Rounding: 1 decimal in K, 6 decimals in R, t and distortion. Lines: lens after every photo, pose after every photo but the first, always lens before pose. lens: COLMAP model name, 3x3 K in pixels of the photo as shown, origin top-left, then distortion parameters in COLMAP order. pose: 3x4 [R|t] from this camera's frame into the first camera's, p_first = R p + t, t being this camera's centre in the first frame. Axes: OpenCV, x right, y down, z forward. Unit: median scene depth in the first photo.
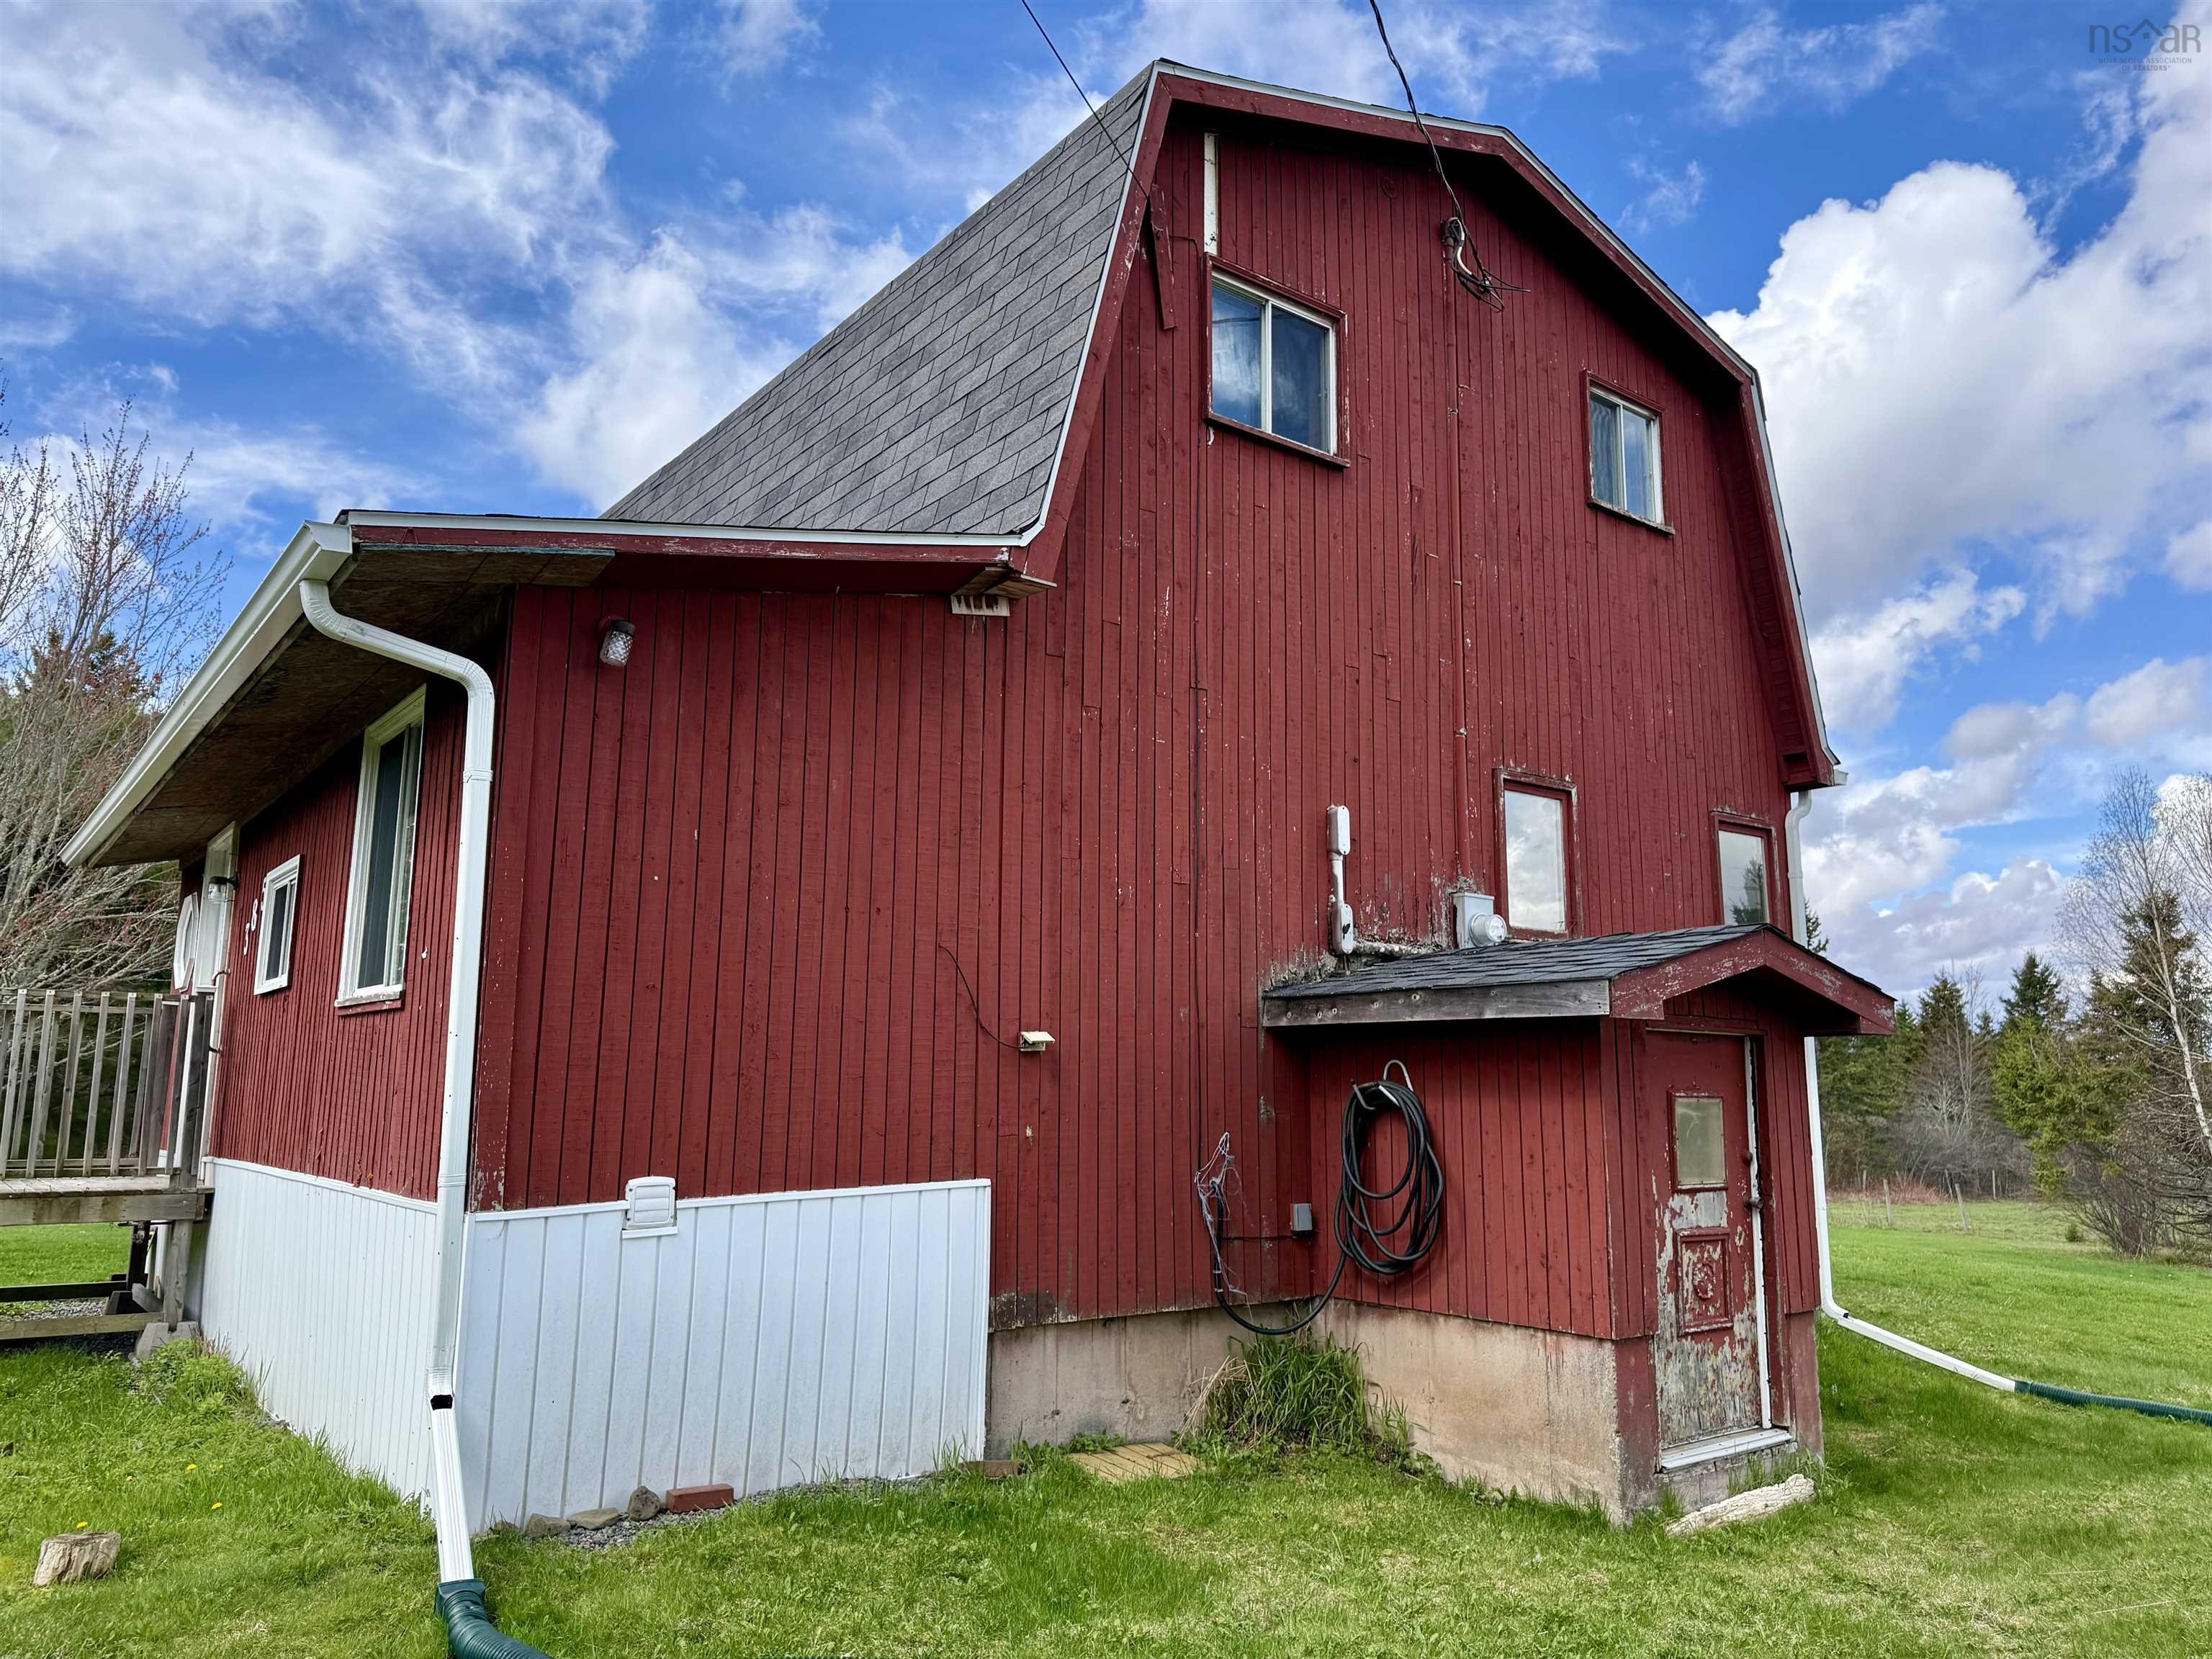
lens RADIAL K [[1518.7, 0, 1104.2], [0, 1518.7, 831.9], [0, 0, 1]] dist [0.173396, -0.228711]
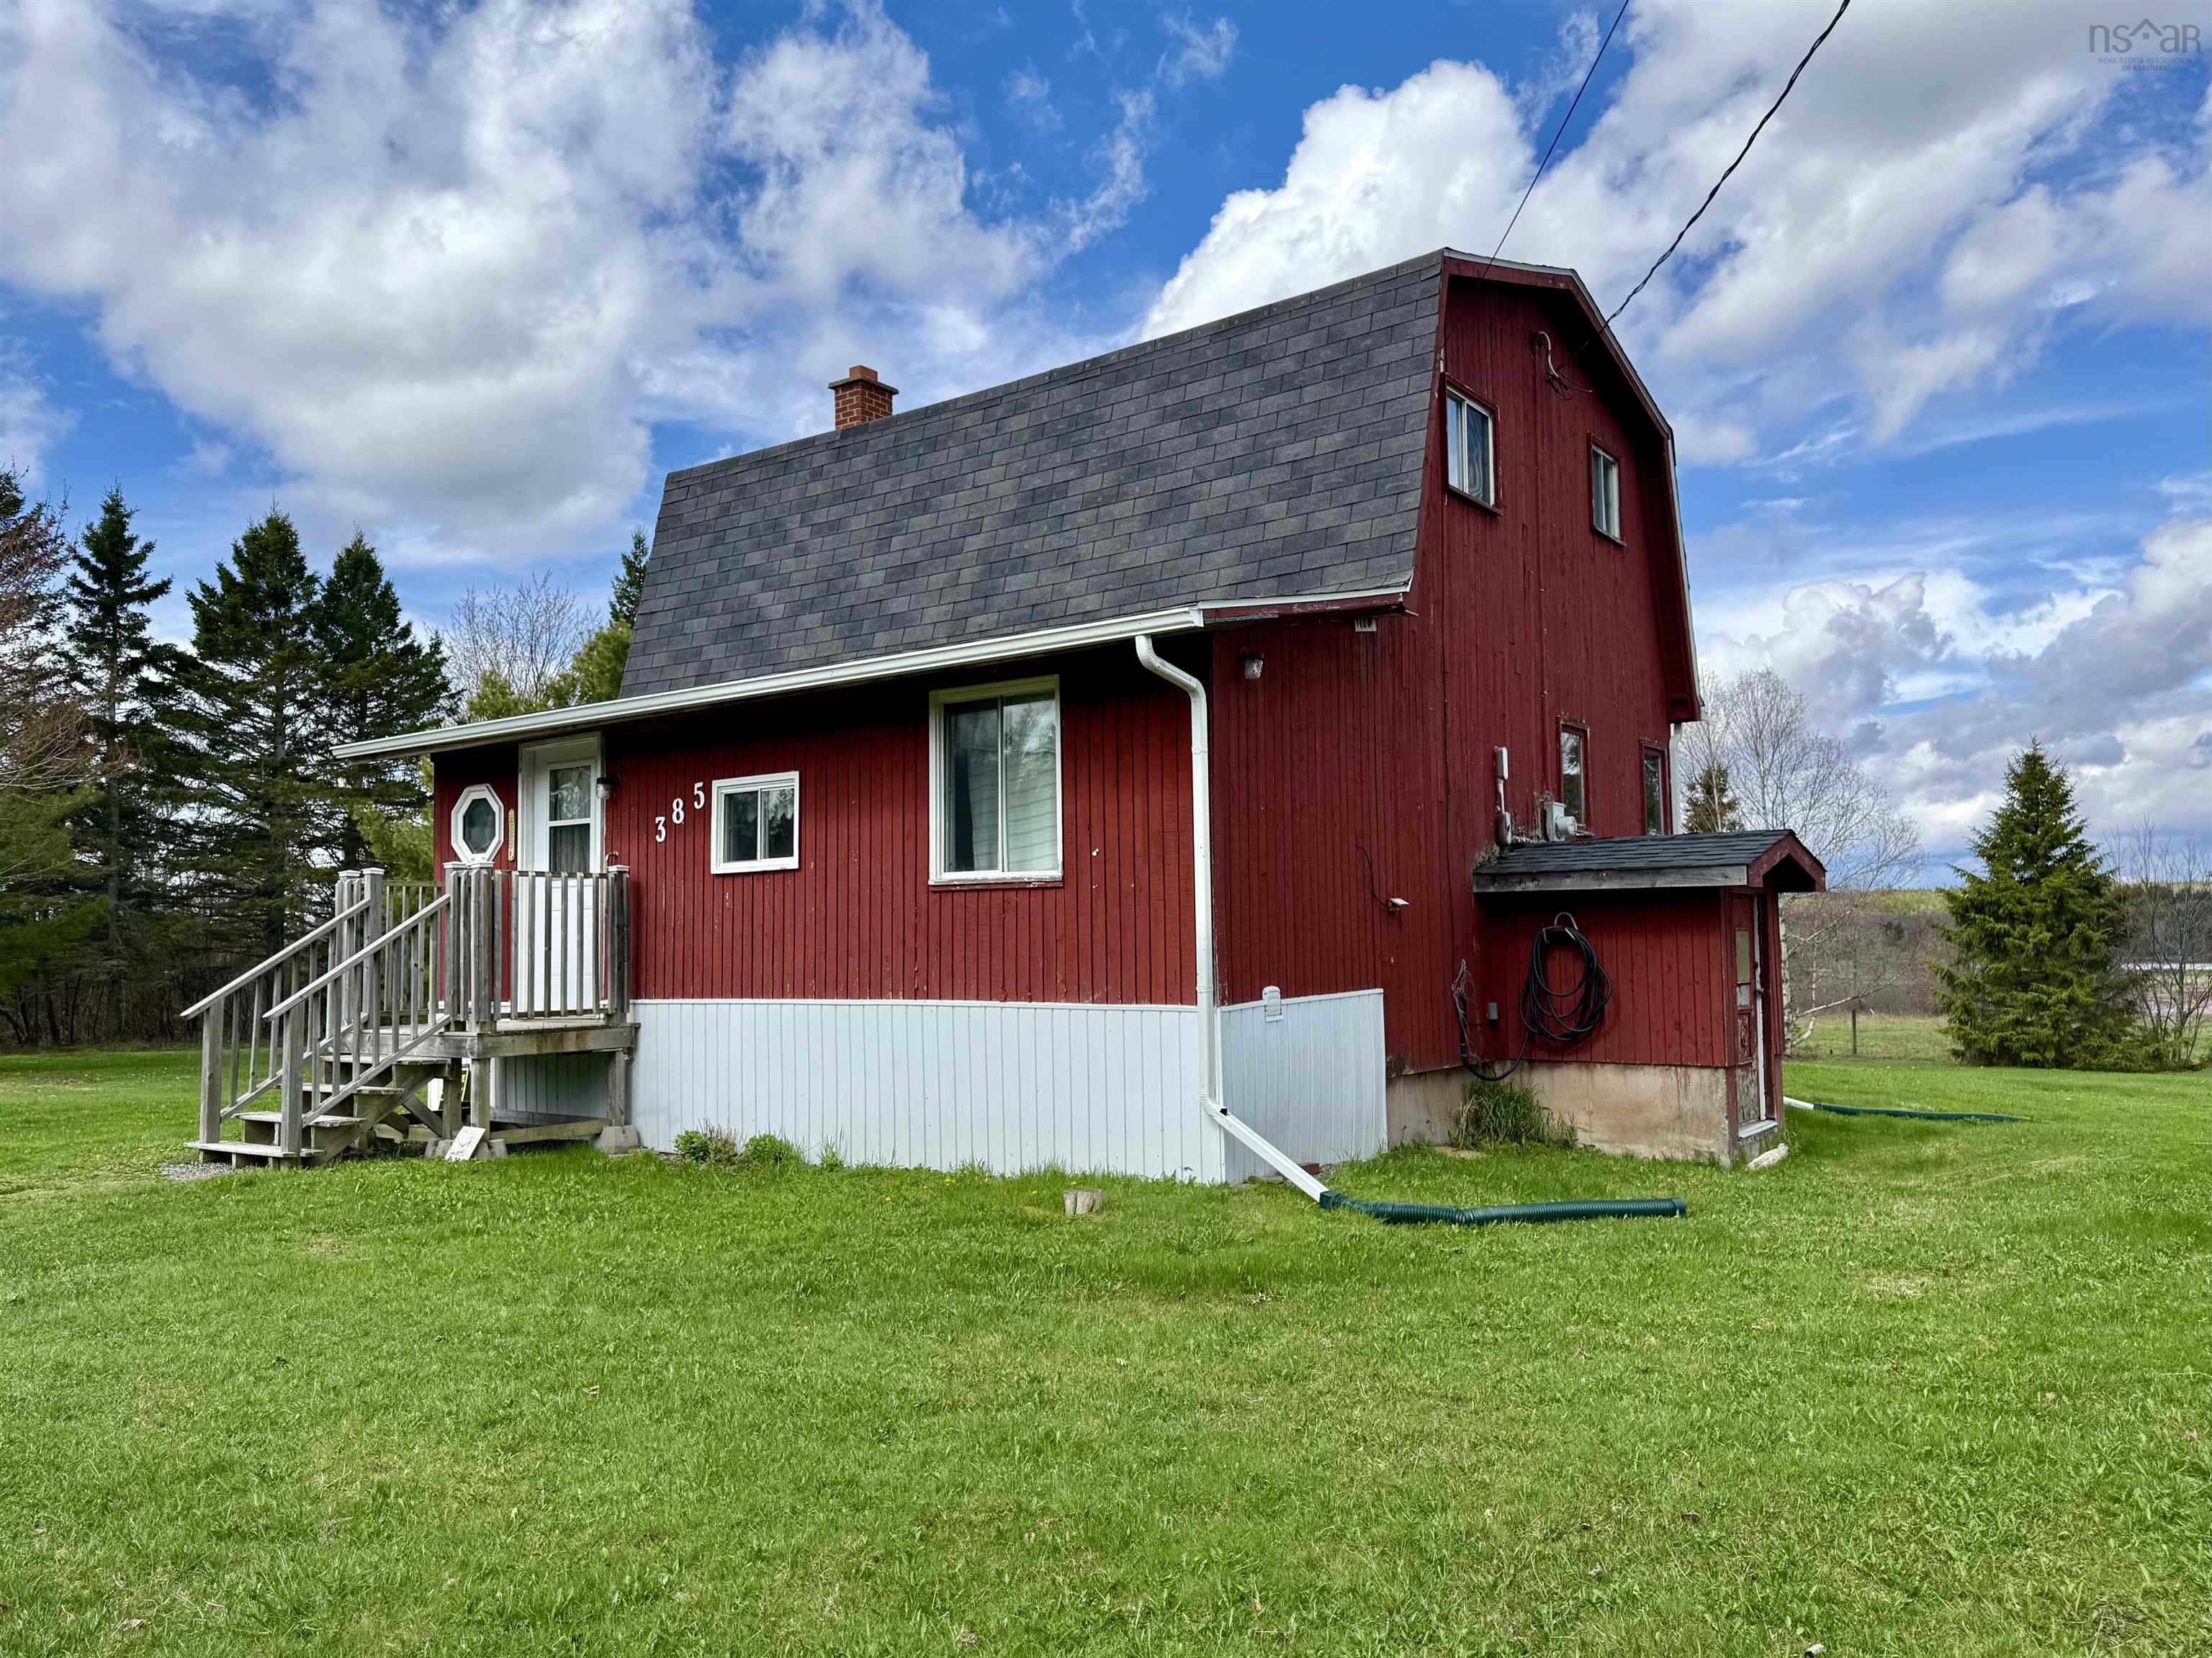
lens RADIAL K [[1557.8, 0, 1105.0], [0, 1557.8, 818.4], [0, 0, 1]] dist [0.143003, -0.000771]
pose [[0.960875, 0.000071, 0.276982, -0.738002], [-0.024553, 0.996085, 0.084920, -0.077936], [-0.275892, -0.088398, 0.957115, -0.440958]]
